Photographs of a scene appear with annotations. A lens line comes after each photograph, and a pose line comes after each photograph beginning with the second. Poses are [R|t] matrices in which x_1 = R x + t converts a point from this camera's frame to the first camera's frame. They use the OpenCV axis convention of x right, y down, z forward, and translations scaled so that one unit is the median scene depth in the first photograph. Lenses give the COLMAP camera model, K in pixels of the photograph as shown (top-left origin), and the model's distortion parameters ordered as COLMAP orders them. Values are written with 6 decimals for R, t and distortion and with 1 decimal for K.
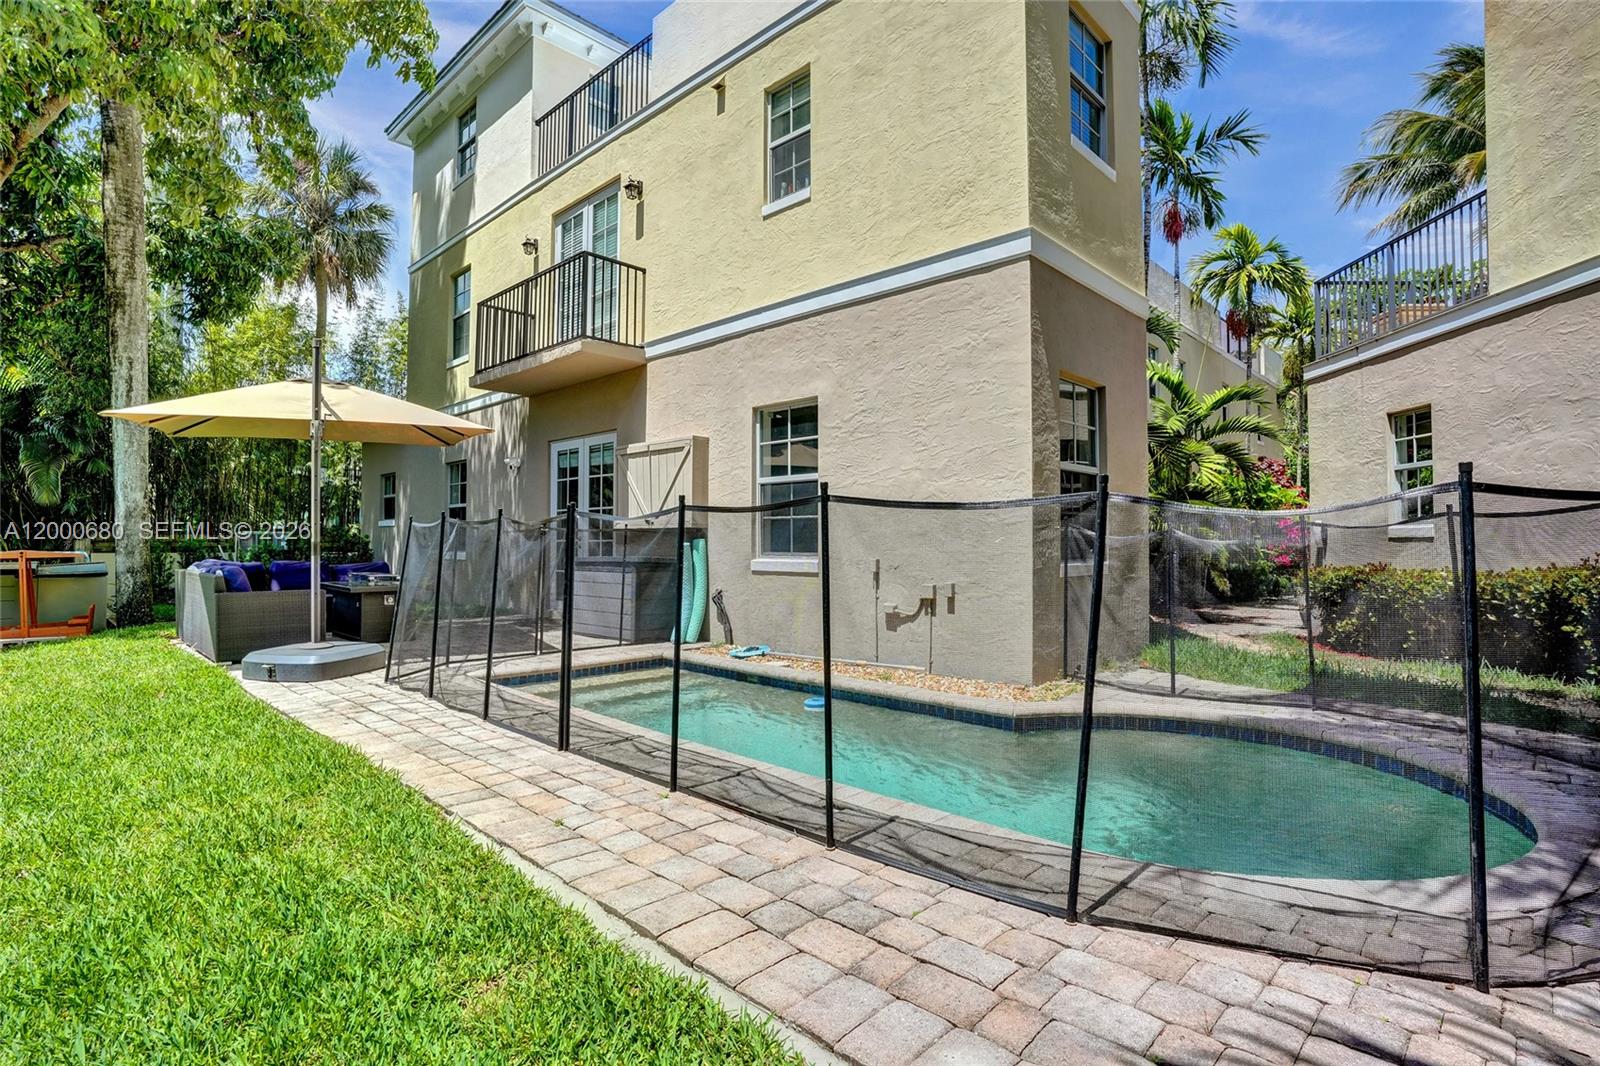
lens RADIAL K [[774.5, 0, 794.2], [0, 774.5, 526.3], [0, 0, 1]] dist [-0.018246, -0.000608]
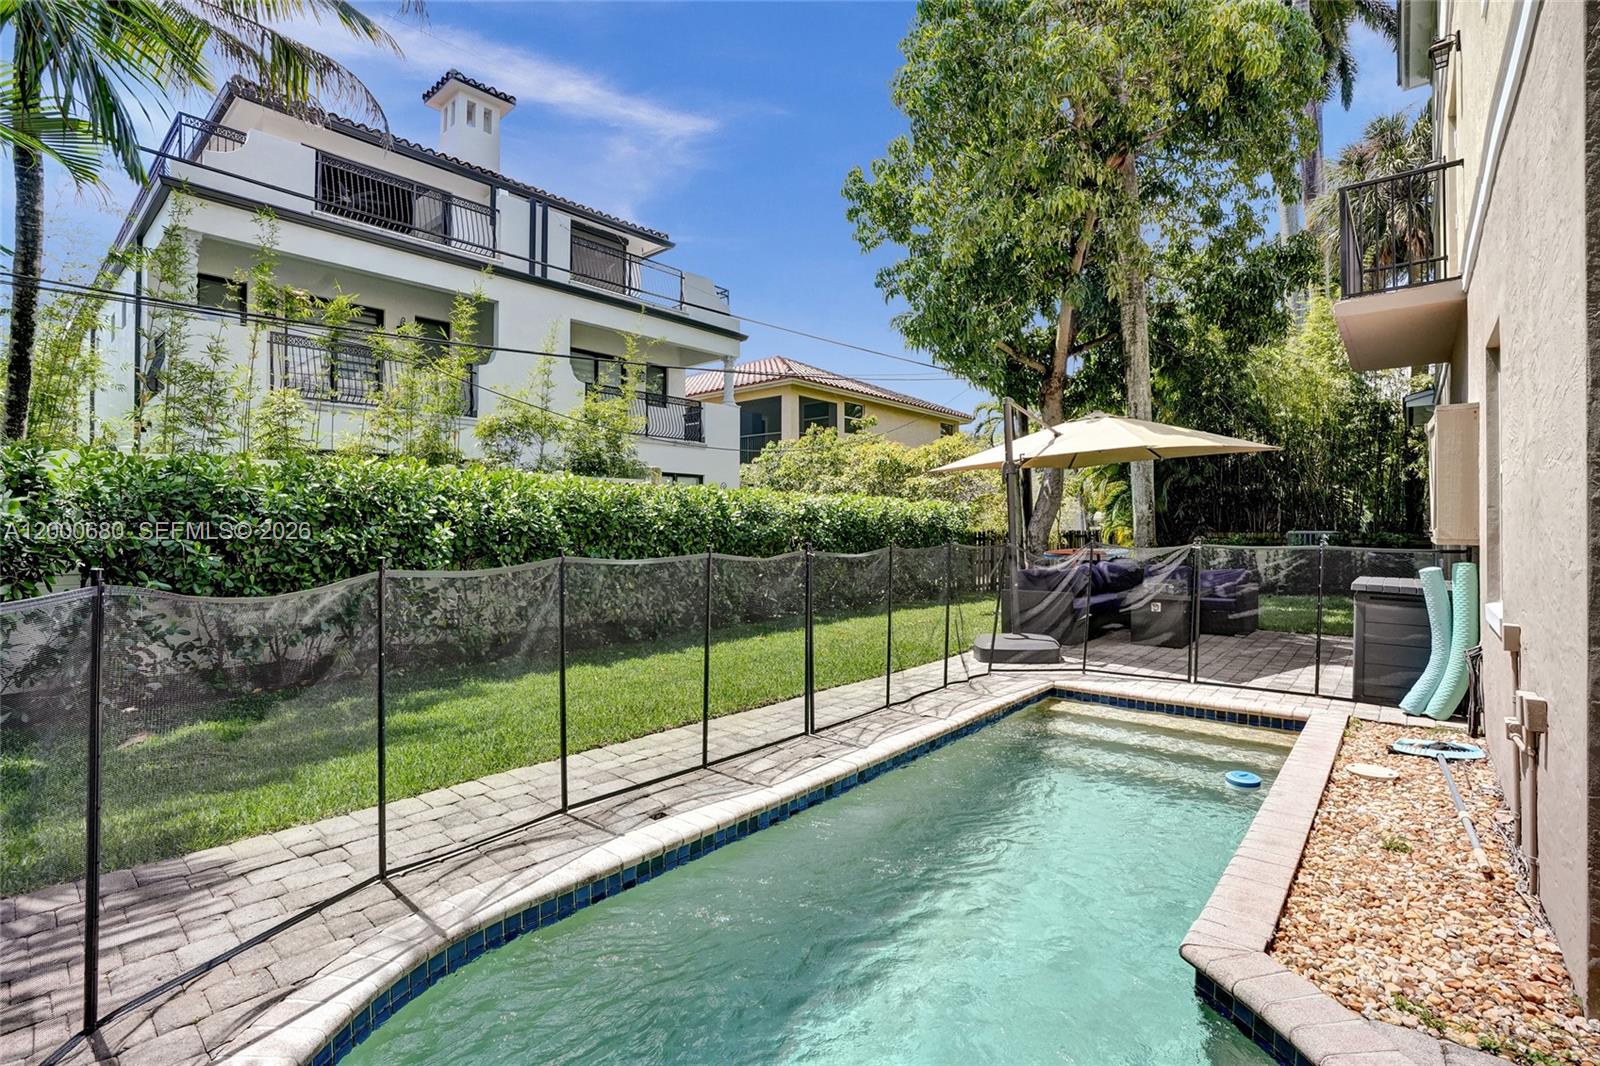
lens RADIAL K [[728.9, 0, 799.7], [0, 728.9, 525.9], [0, 0, 1]] dist [-0.024696, 0.004384]
pose [[0.067631, -0.007052, -0.997685, 1.113079], [0.028963, 0.999567, -0.005102, -0.065444], [0.997290, -0.028551, 0.067806, 1.087087]]
